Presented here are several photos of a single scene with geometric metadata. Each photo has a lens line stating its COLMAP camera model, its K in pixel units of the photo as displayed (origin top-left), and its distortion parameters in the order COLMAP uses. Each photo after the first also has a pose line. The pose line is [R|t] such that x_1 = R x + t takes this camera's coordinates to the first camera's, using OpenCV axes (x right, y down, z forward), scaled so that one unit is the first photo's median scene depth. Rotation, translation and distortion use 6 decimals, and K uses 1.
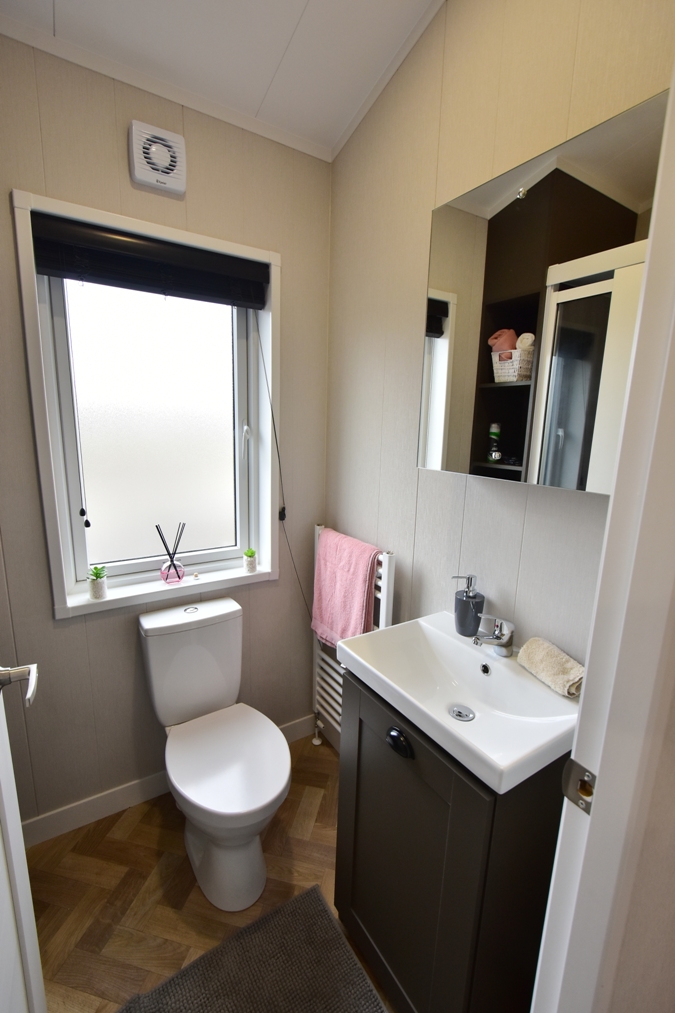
lens RADIAL K [[443.9, 0, 335.0], [0, 443.9, 510.1], [0, 0, 1]] dist [0.000424, -0.002922]
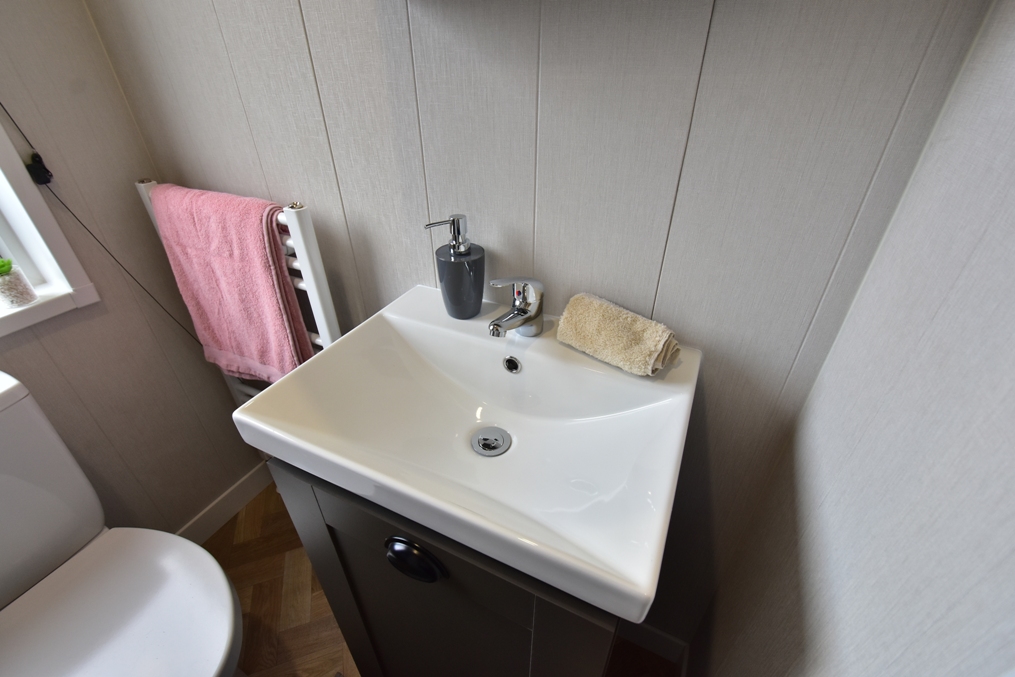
lens RADIAL K [[444.8, 0, 508.0], [0, 444.8, 337.4], [0, 0, 1]] dist [0.000424, -0.002922]
pose [[0.852967, -0.313874, 0.417050, 0.076449], [0.132489, 0.903024, 0.408649, 0.061700], [-0.504870, -0.293310, 0.811834, 0.441216]]
